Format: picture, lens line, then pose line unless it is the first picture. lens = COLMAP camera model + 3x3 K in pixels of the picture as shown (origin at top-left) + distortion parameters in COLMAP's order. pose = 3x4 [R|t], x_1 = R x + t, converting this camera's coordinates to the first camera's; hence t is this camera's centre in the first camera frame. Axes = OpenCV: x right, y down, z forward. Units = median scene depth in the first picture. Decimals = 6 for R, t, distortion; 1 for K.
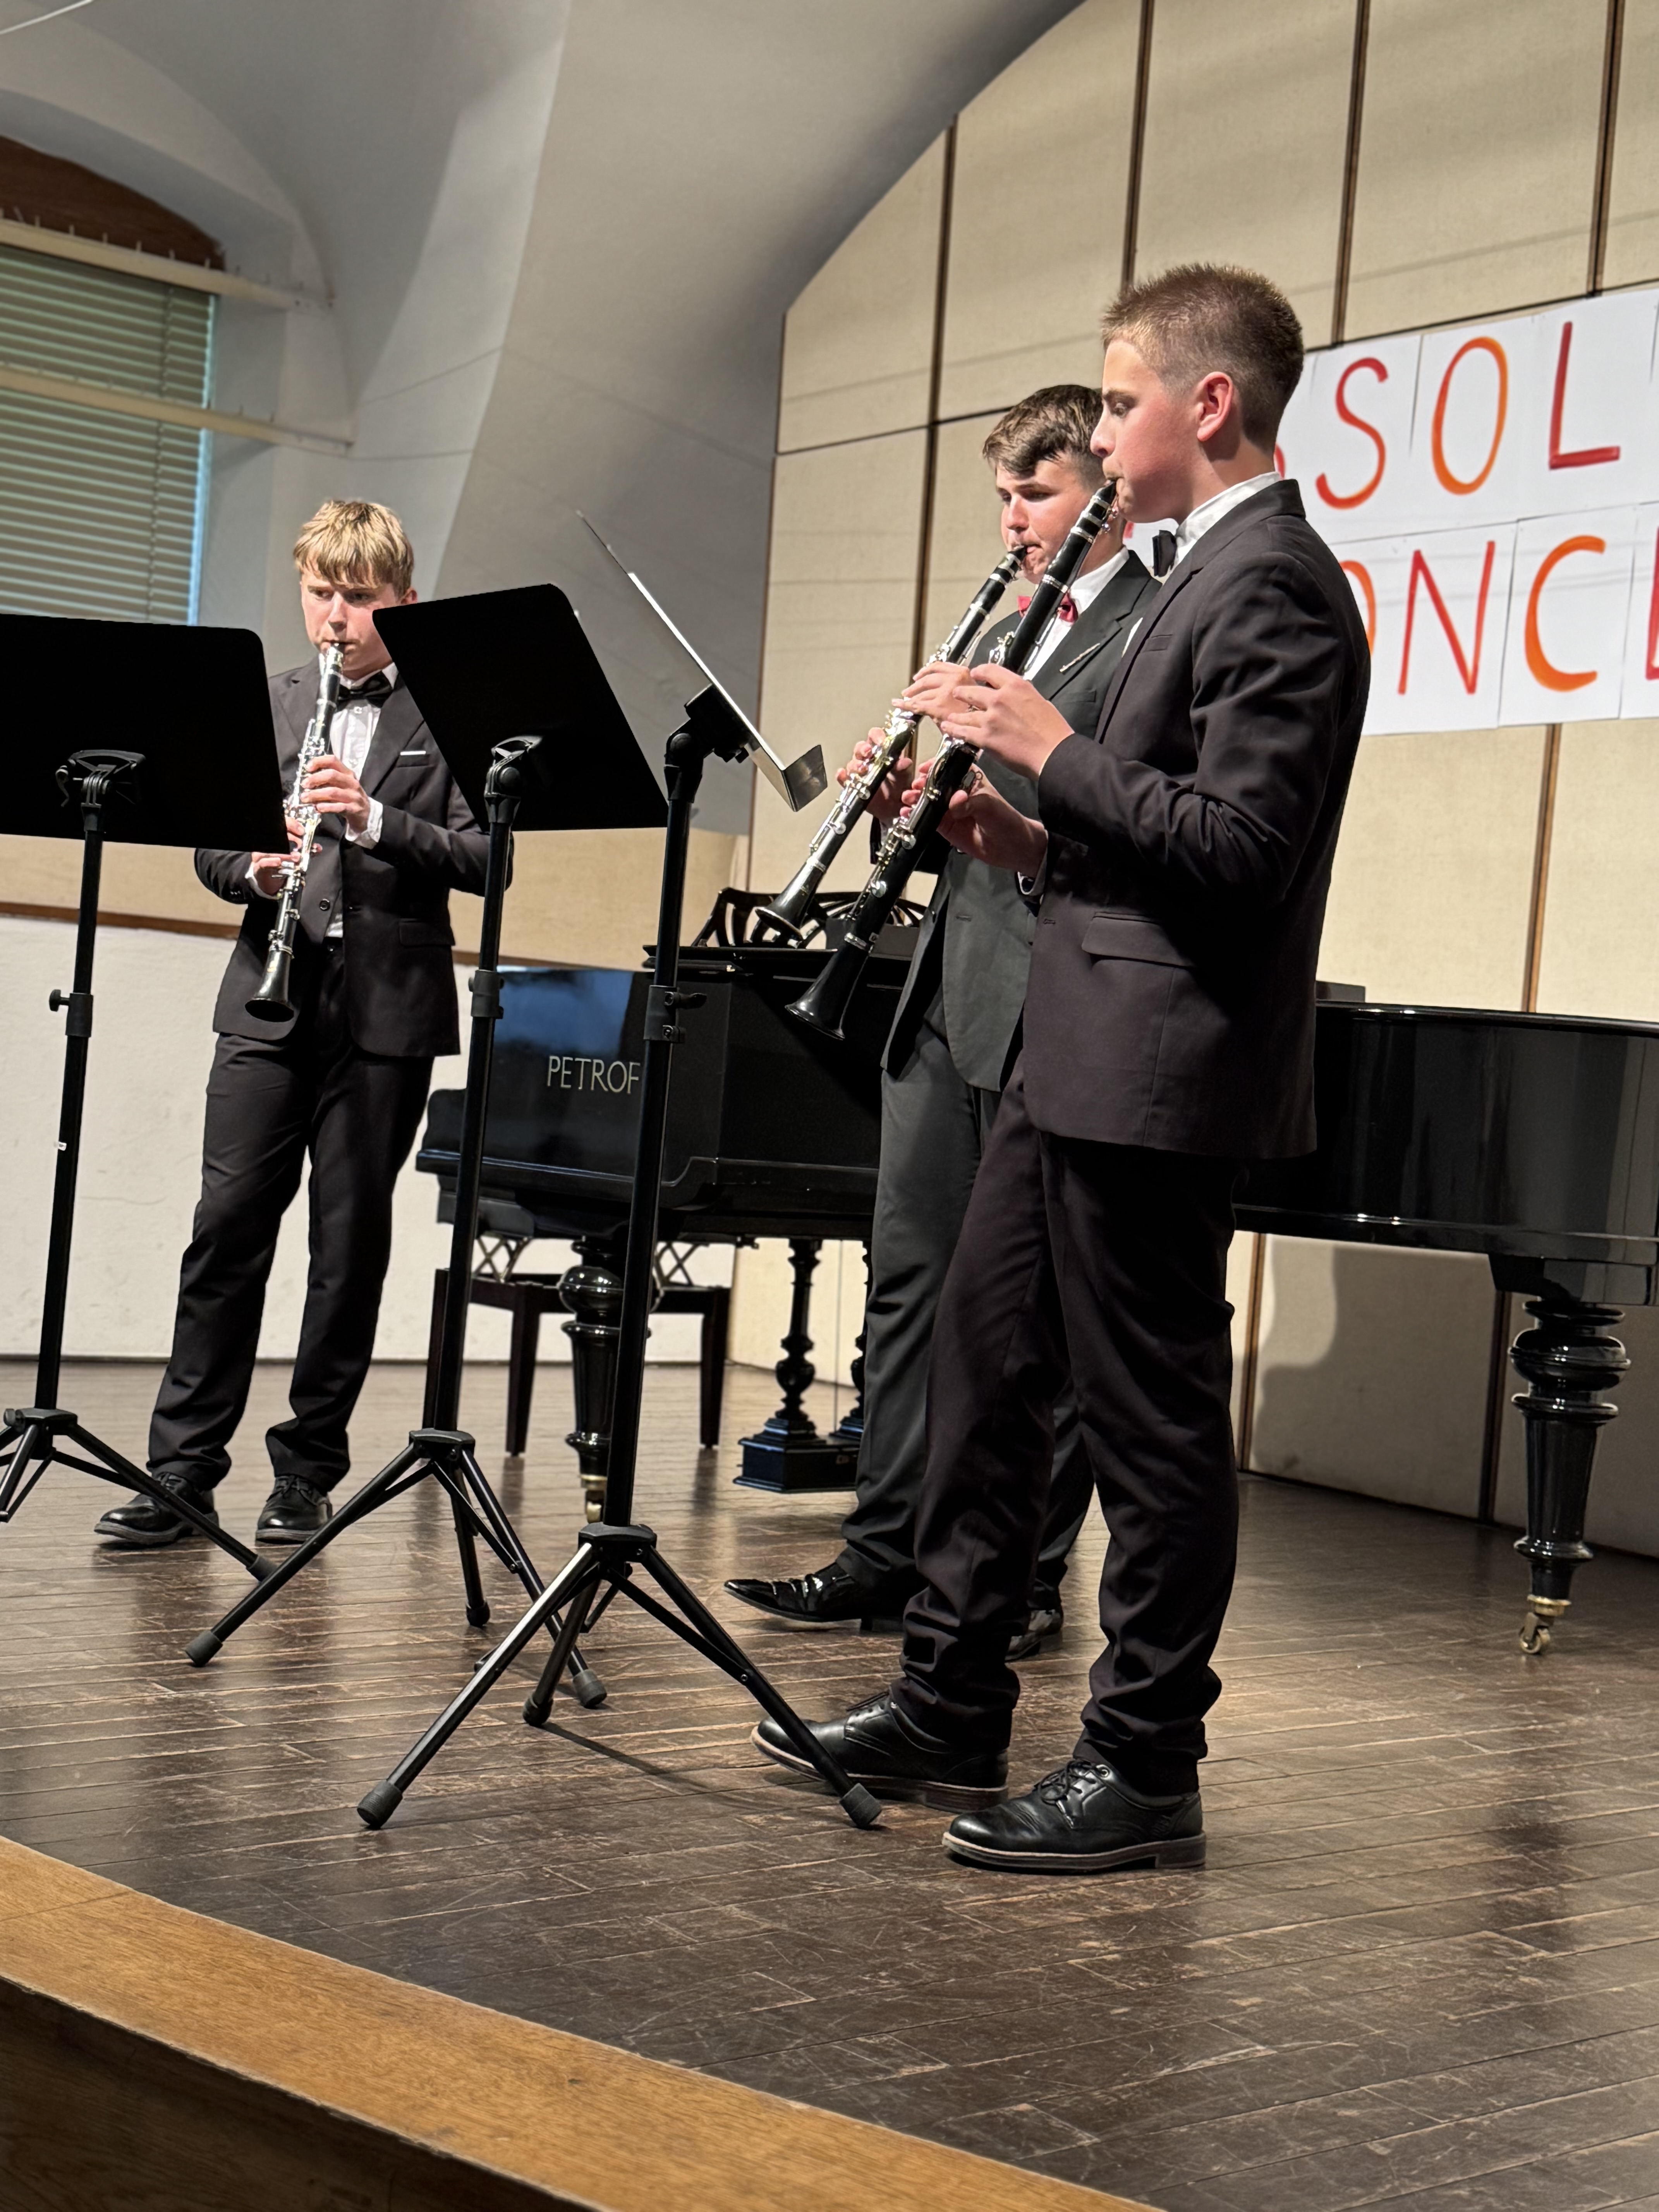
lens RADIAL K [[2961.1, 0, 829.2], [0, 2961.1, 1167.7], [0, 0, 1]] dist [0.027823, 0.014503]
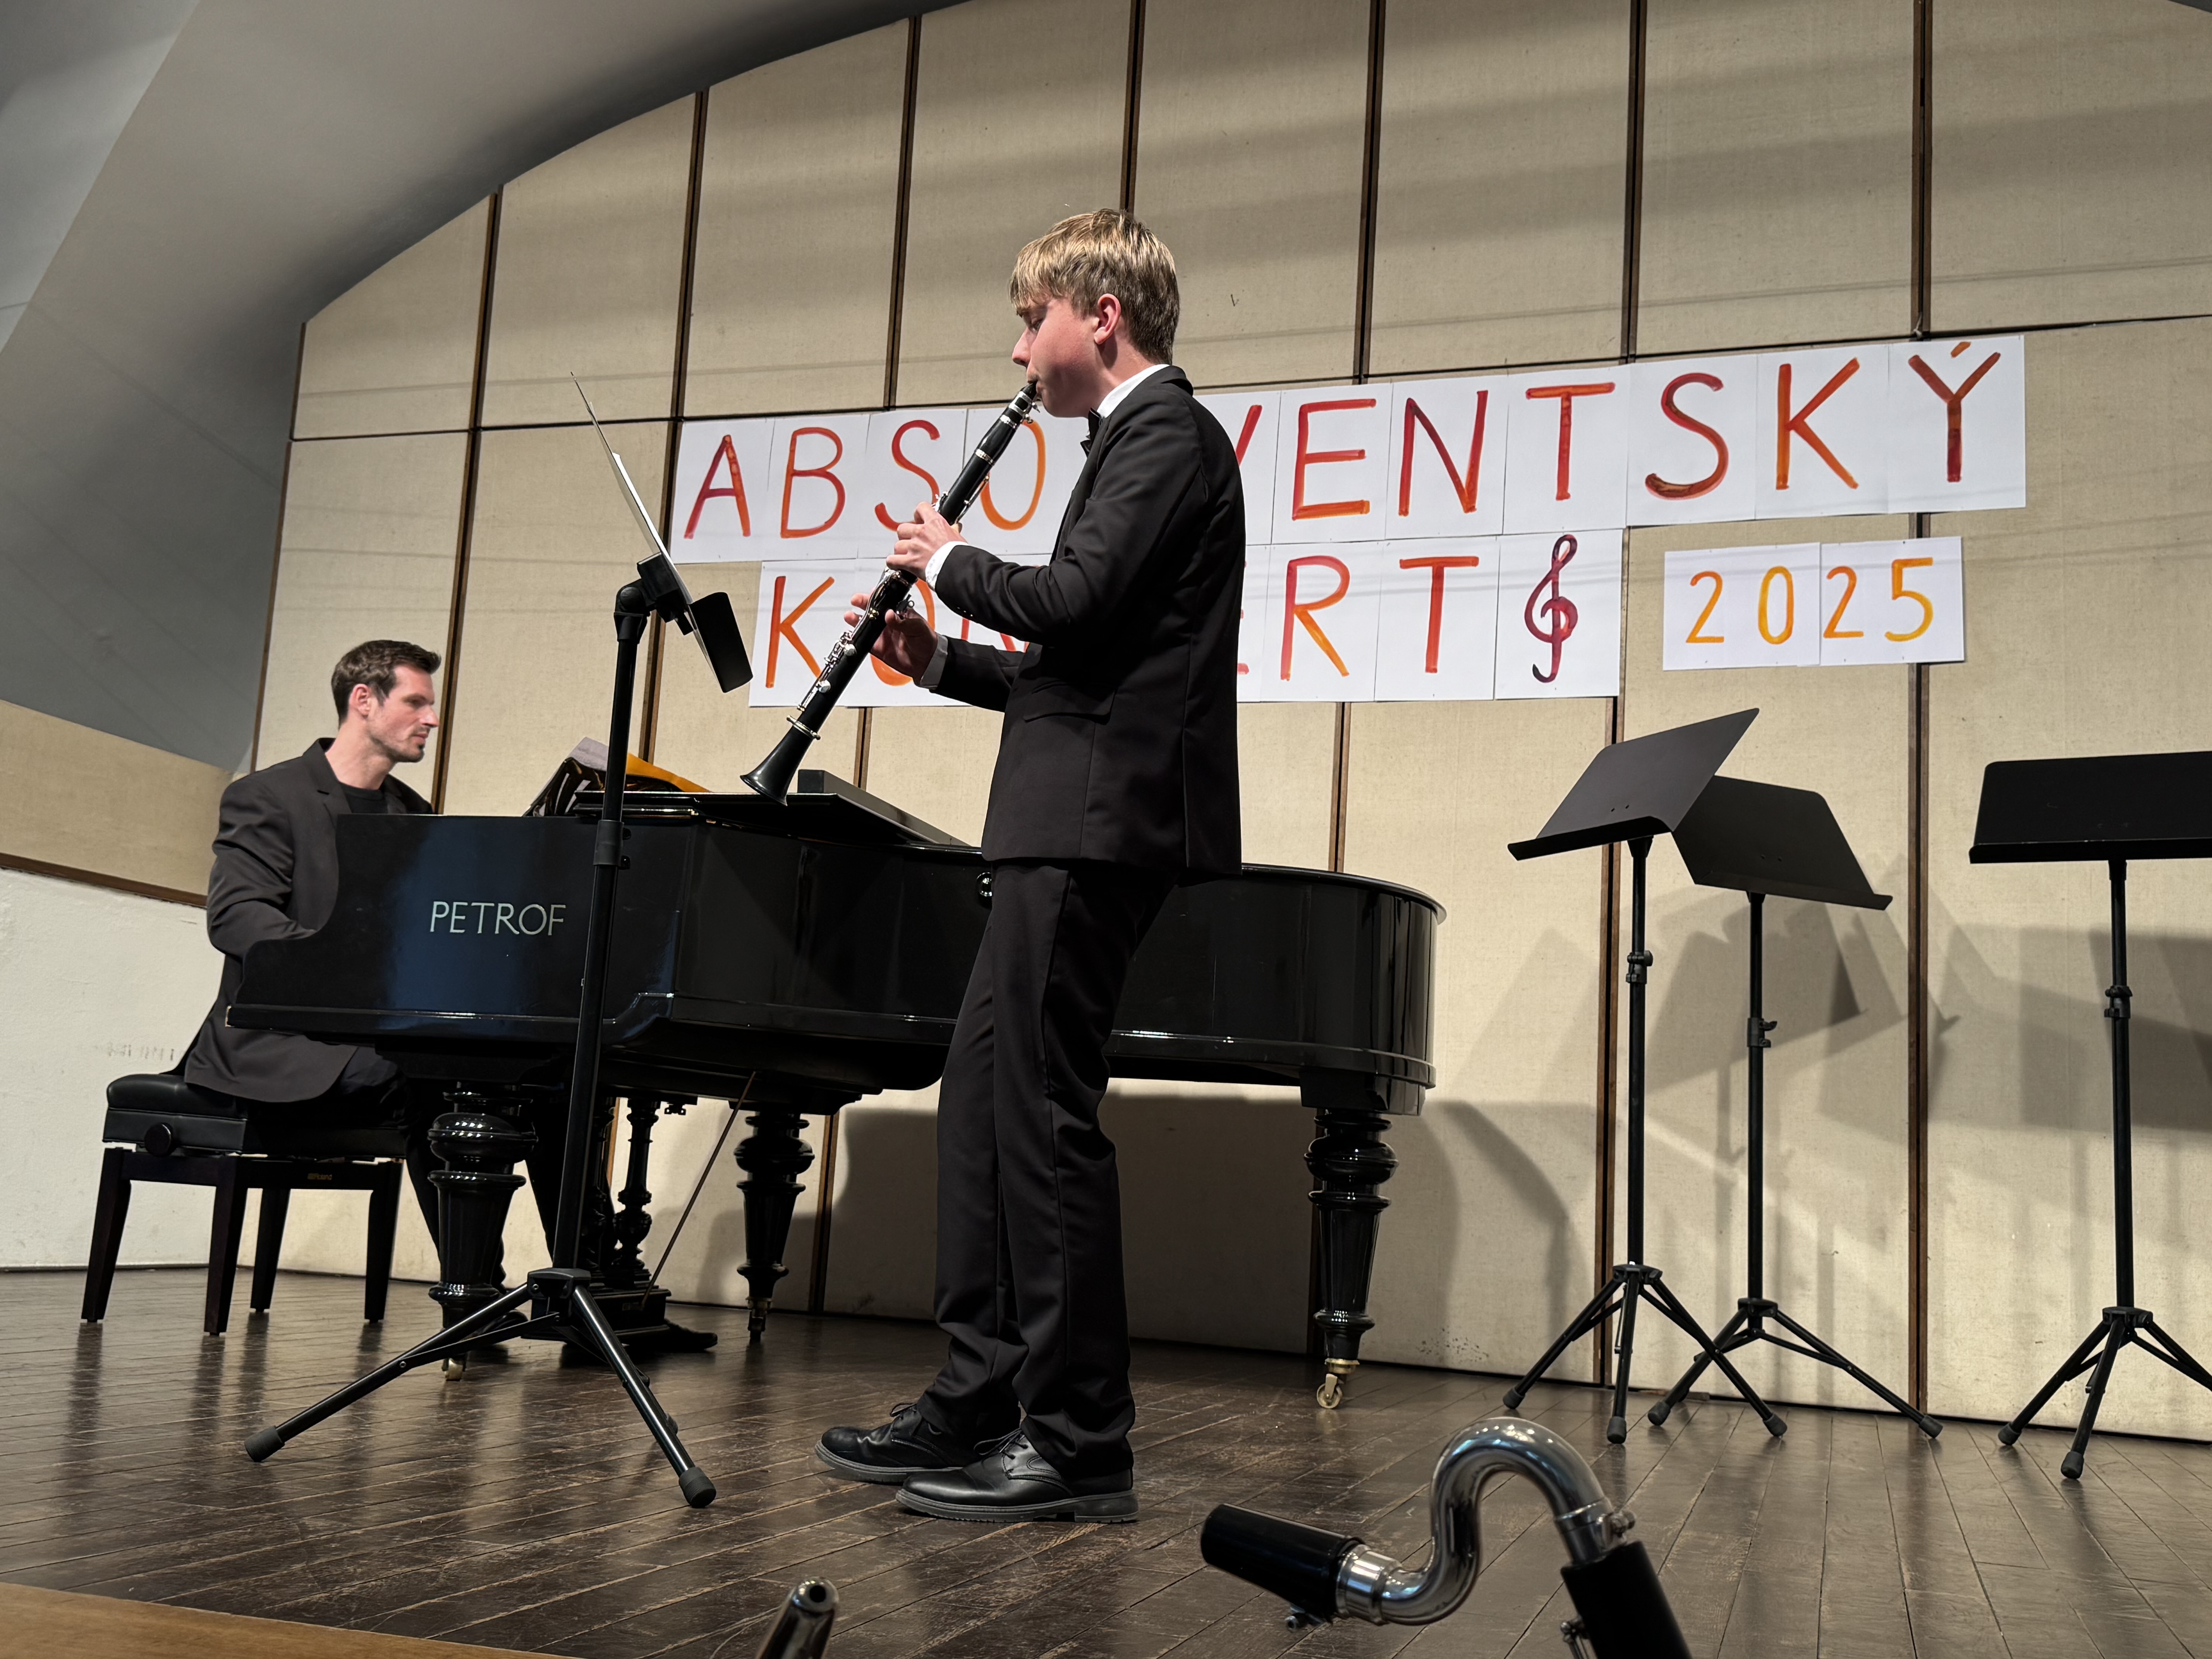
lens RADIAL K [[2101.5, 0, 1116.4], [0, 2101.5, 830.0], [0, 0, 1]] dist [0.152999, -0.339414]
pose [[0.827324, 0.062303, 0.558260, -0.226674], [0.024859, 0.988796, -0.147192, 0.037004], [-0.561175, 0.135653, 0.816505, 0.204875]]
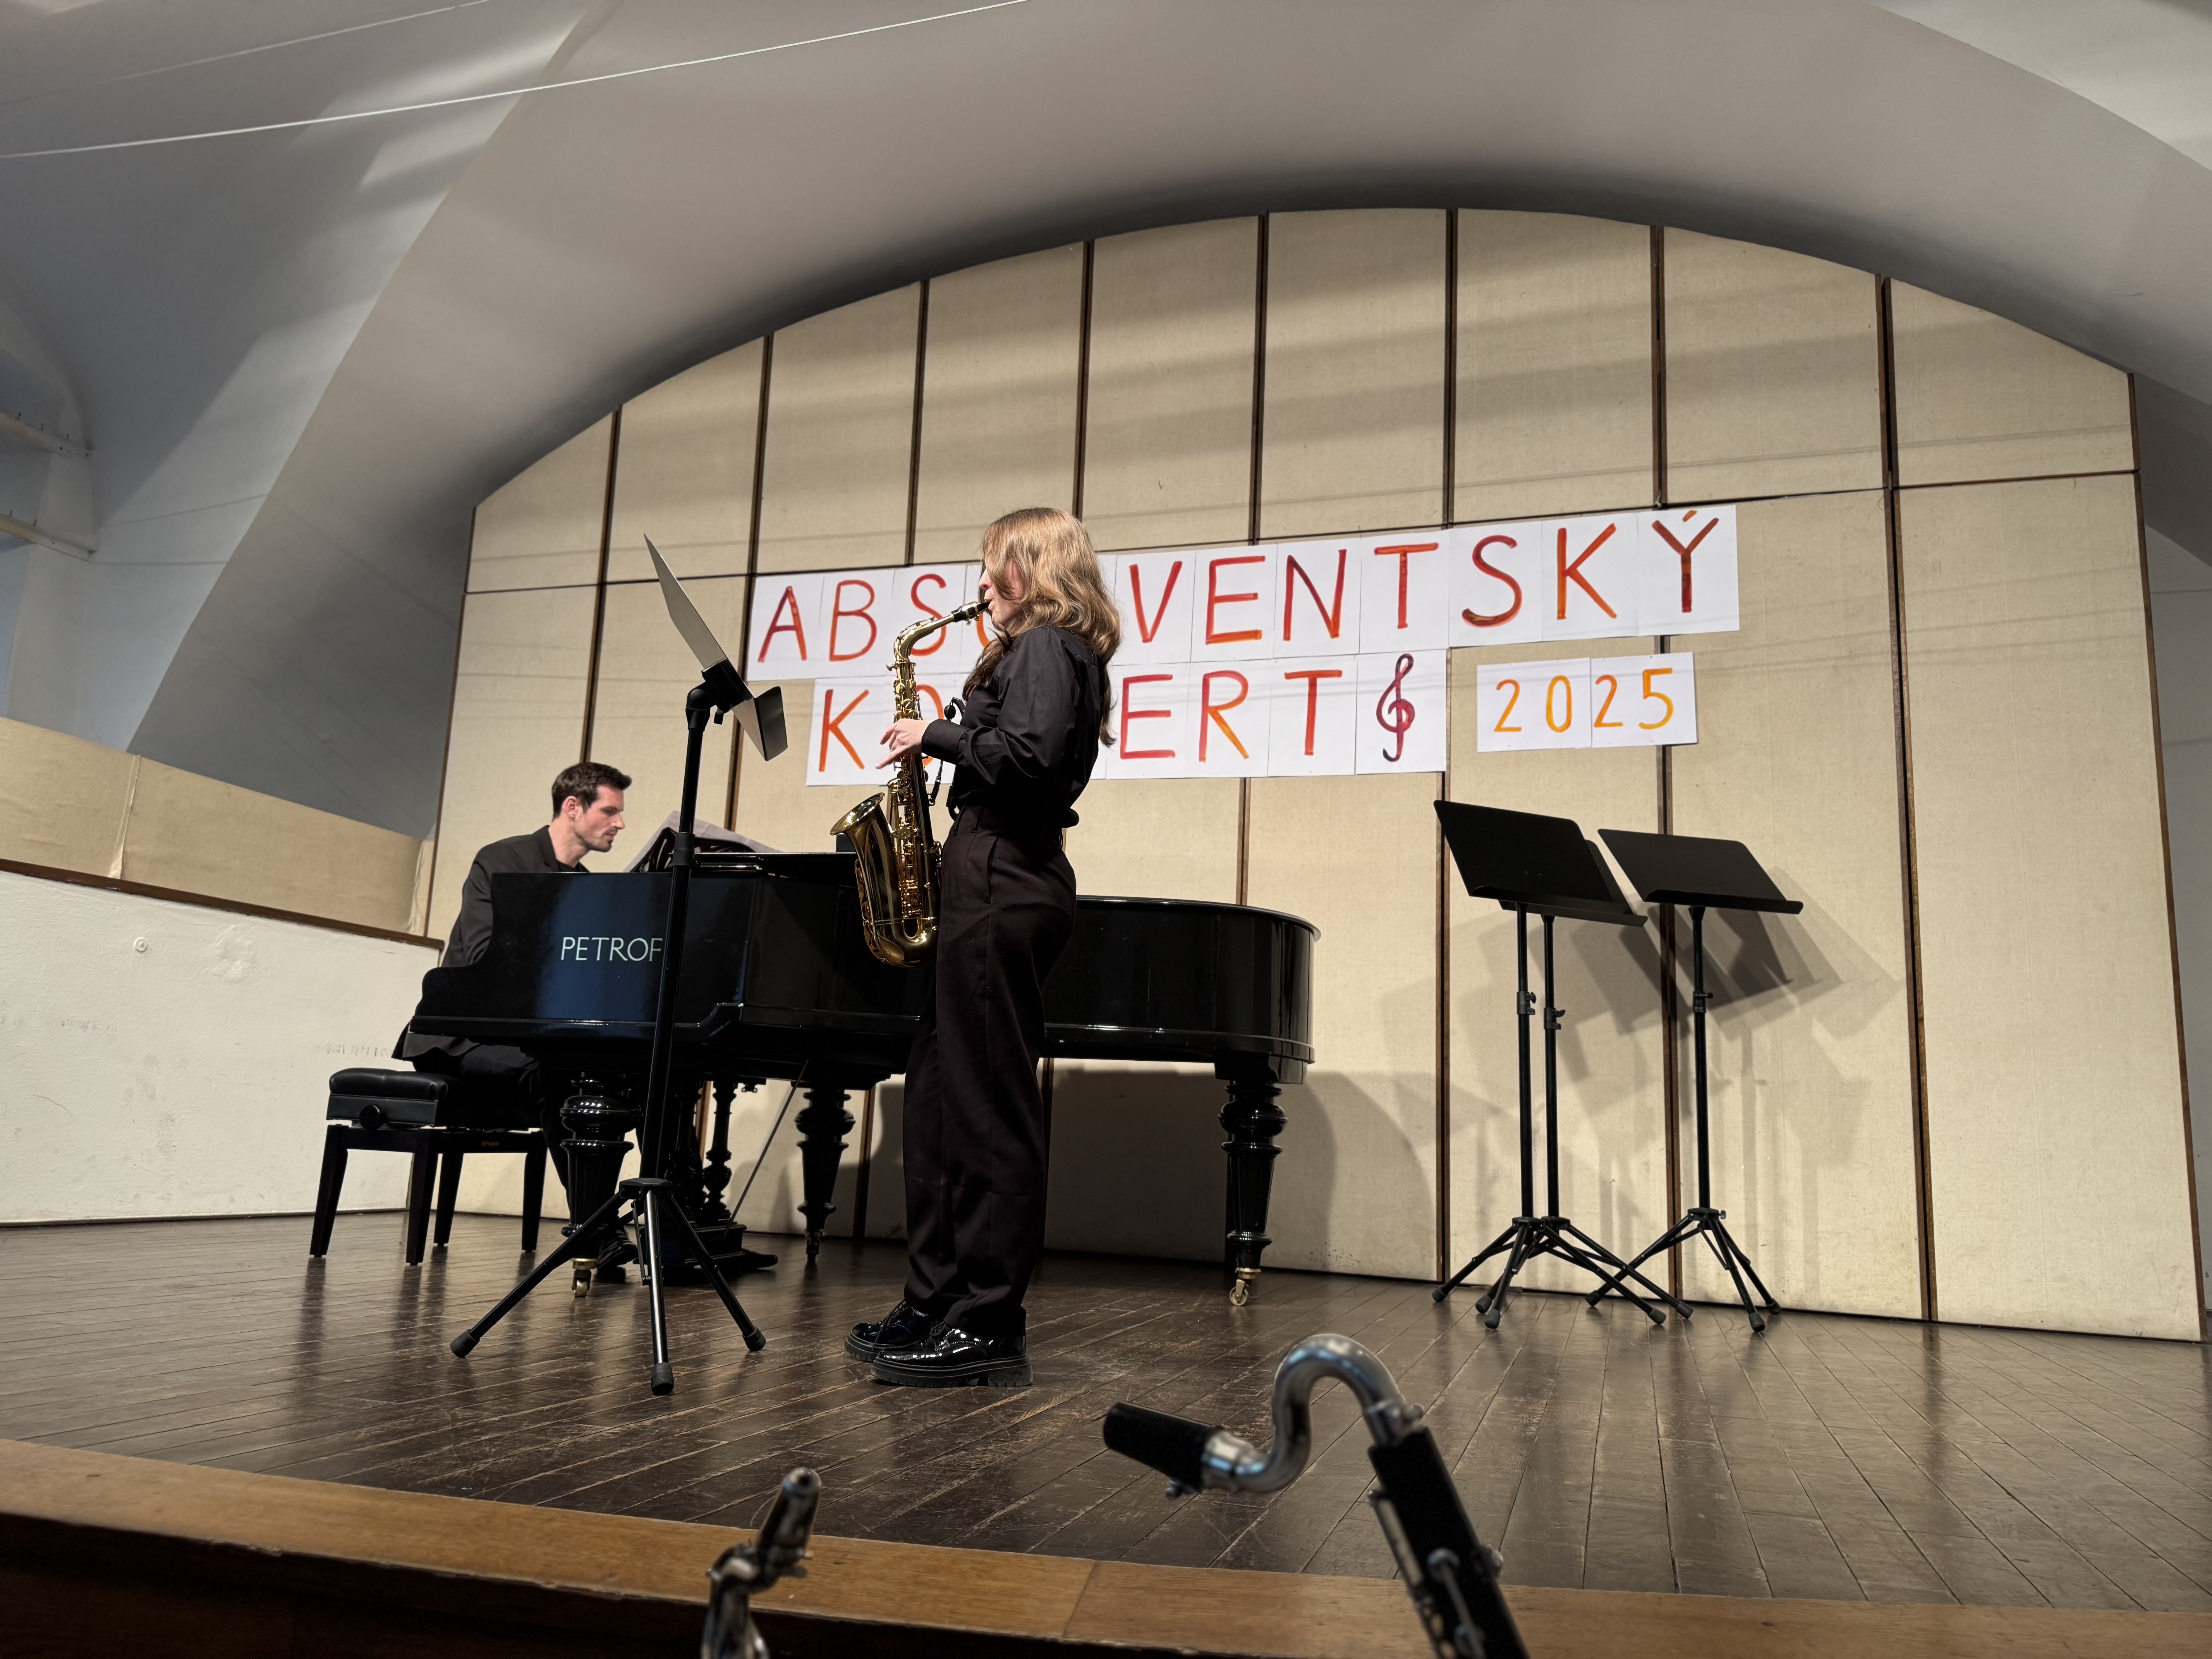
lens RADIAL K [[1550.2, 0, 1117.6], [0, 1550.2, 827.3], [0, 0, 1]] dist [0.127396, -0.234525]
pose [[0.818450, 0.066789, 0.570683, -0.220639], [0.040482, 0.984050, -0.173225, 0.034546], [-0.573150, 0.164878, 0.802692, 0.203042]]
